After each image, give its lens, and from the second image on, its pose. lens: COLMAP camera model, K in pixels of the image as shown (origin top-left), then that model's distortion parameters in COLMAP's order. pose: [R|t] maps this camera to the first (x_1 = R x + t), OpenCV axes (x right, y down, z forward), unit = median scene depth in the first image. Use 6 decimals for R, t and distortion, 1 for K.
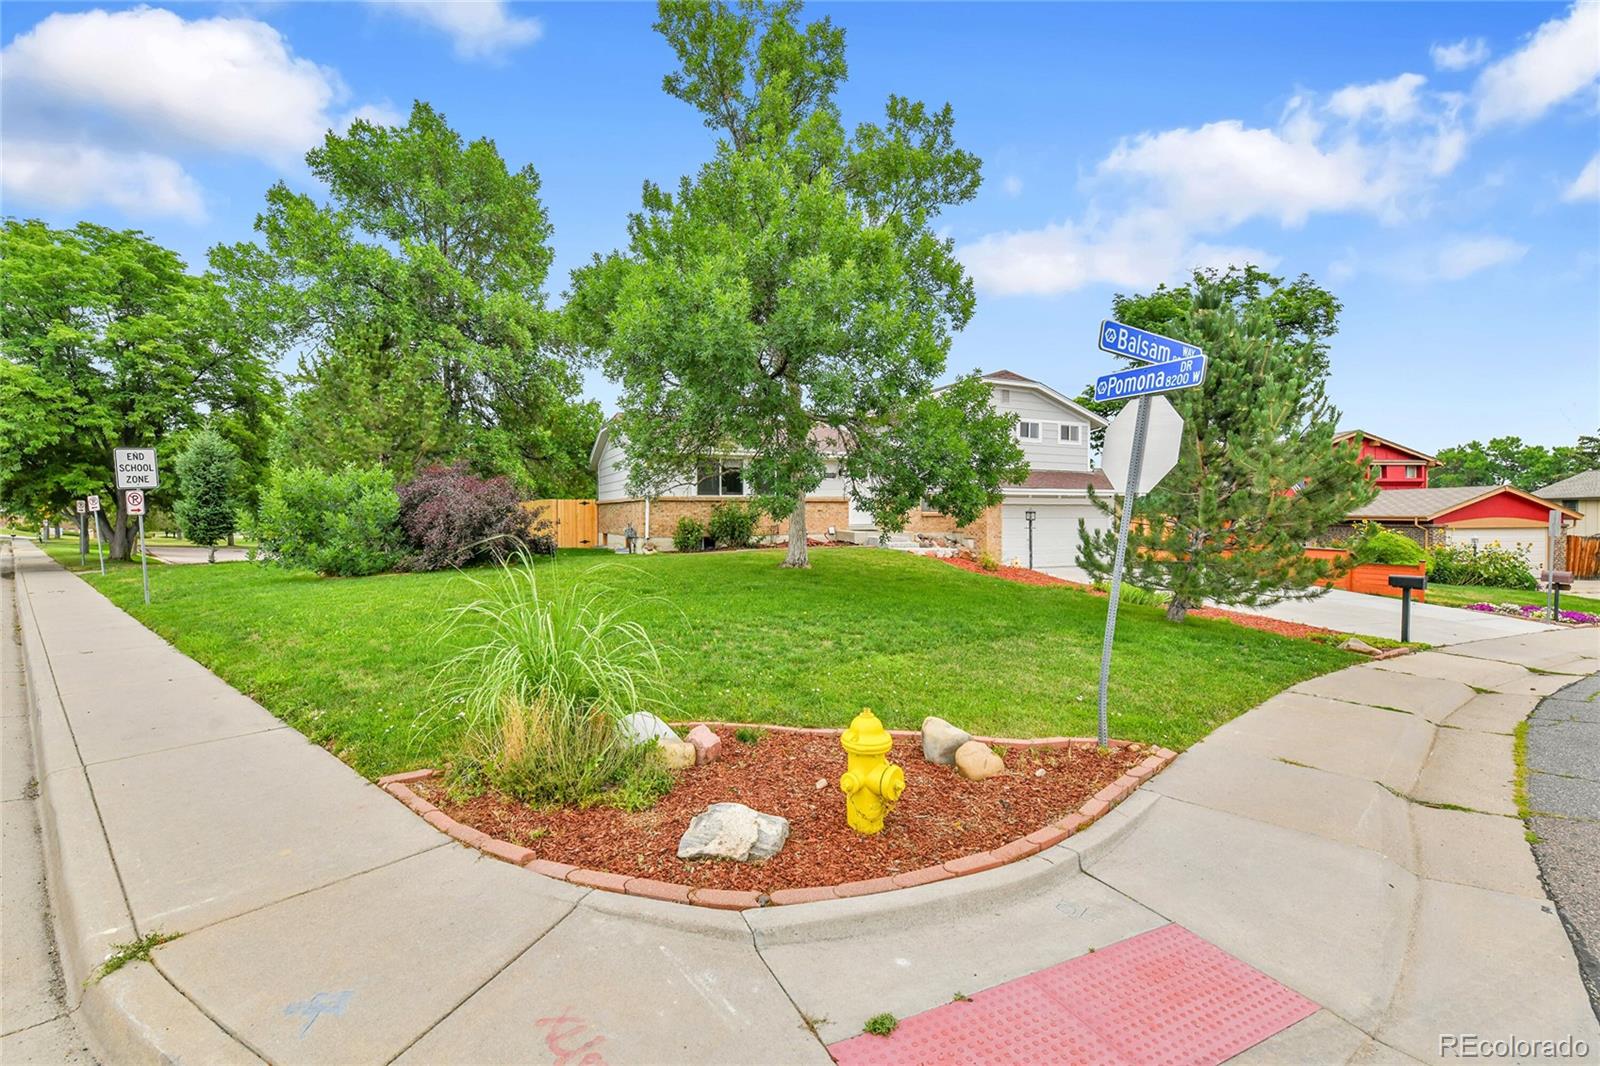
lens RADIAL K [[698.7, 0, 801.4], [0, 698.7, 527.3], [0, 0, 1]] dist [-0.011370, -0.000948]
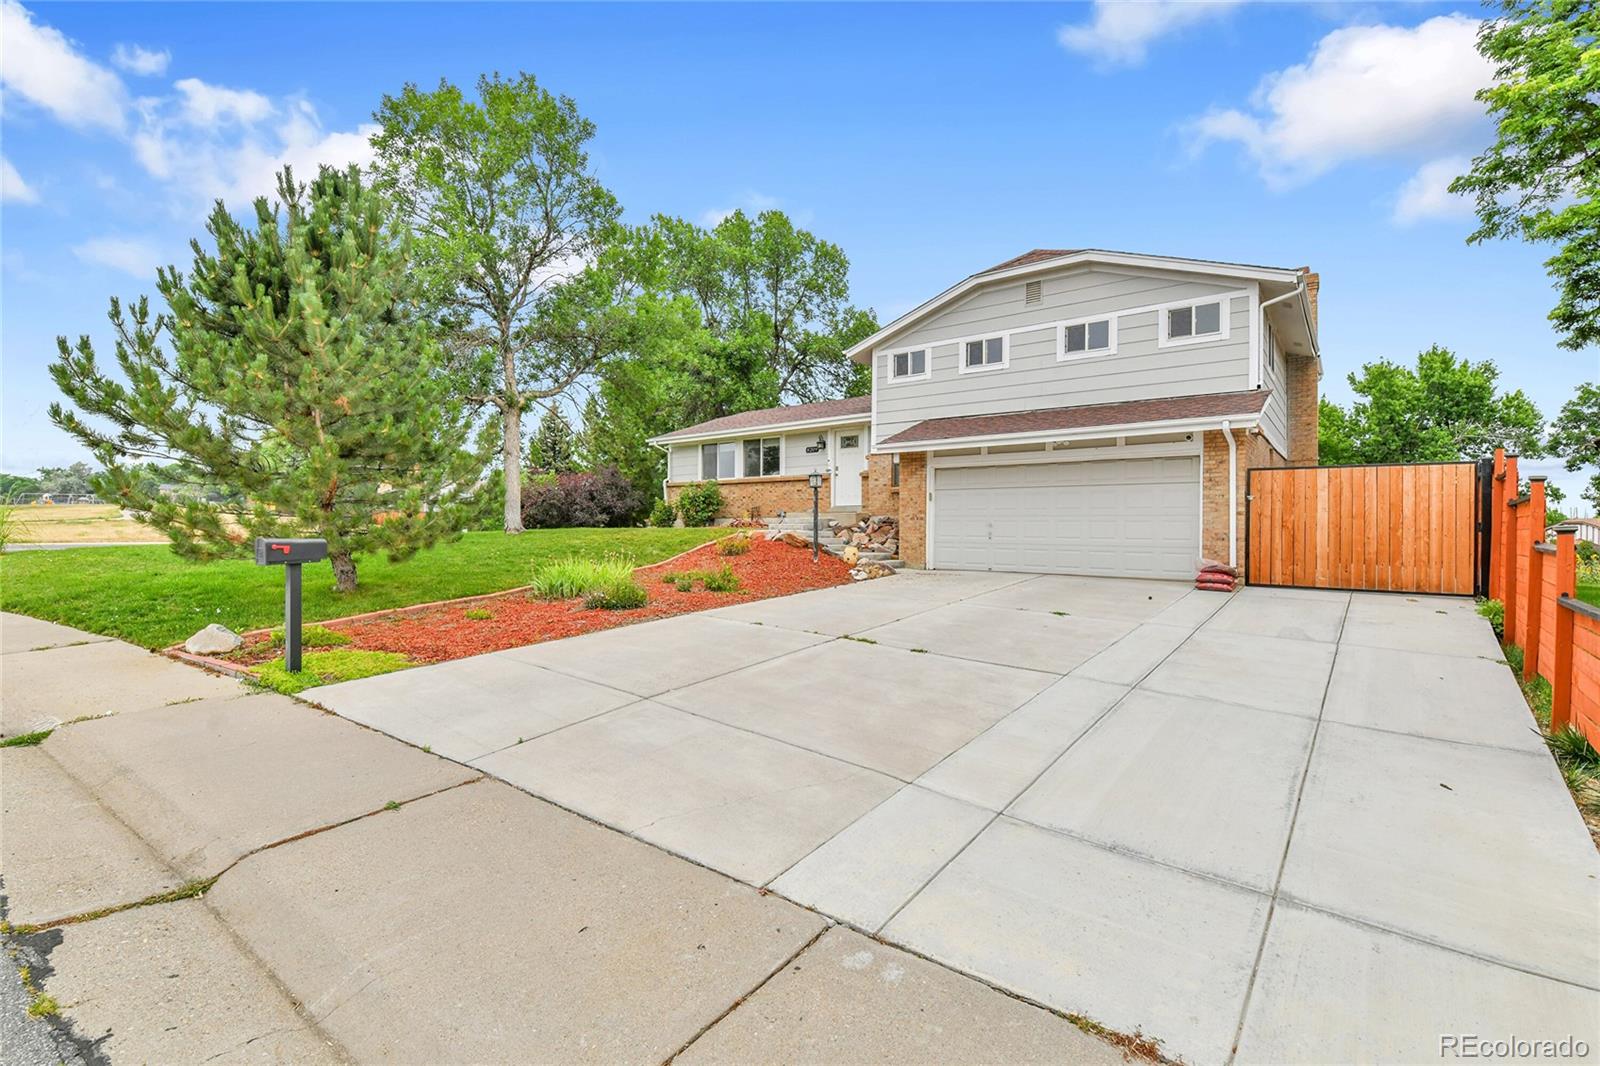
lens RADIAL K [[698.7, 0, 801.4], [0, 698.7, 527.3], [0, 0, 1]] dist [-0.011370, -0.000948]
pose [[0.482817, 0.017685, -0.875542, 0.708019], [0.013989, 0.999513, 0.027903, -0.001503], [0.875609, -0.025720, 0.482335, 0.505136]]
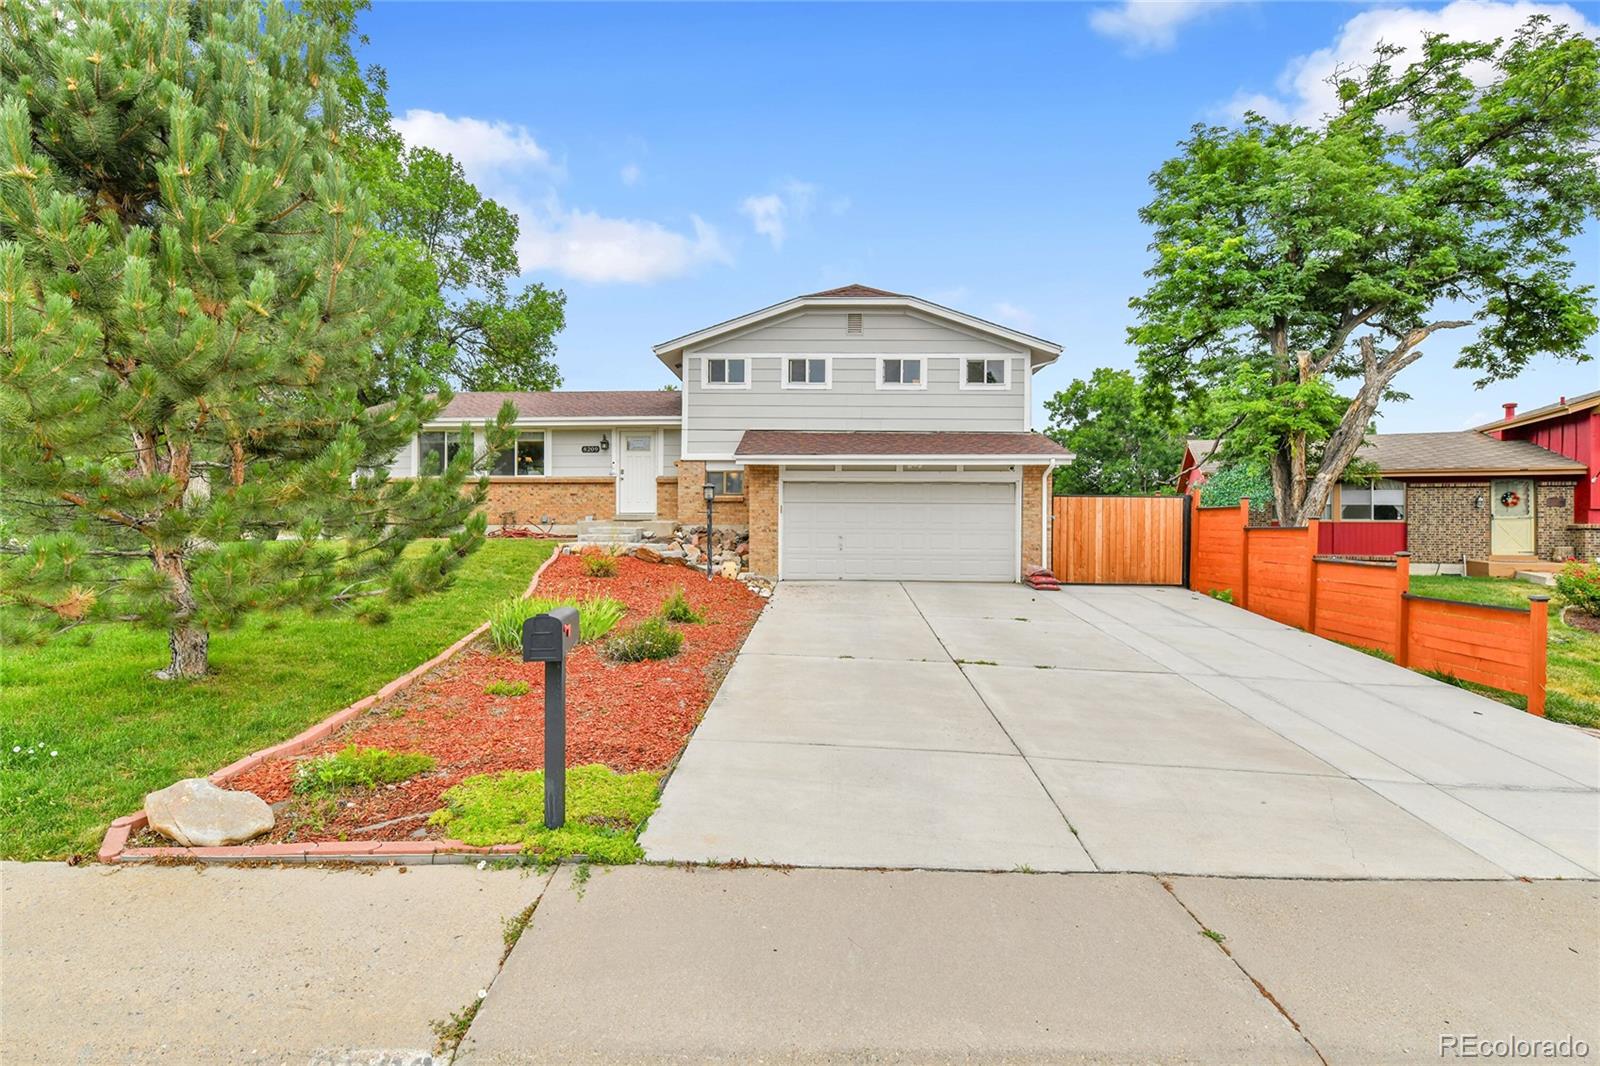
lens RADIAL K [[698.7, 0, 801.4], [0, 698.7, 527.3], [0, 0, 1]] dist [-0.011370, -0.000948]
pose [[0.901697, 0.022811, -0.431767, 0.520885], [-0.005858, 0.999160, 0.040553, -0.017986], [0.432330, -0.034037, 0.901073, 0.354360]]
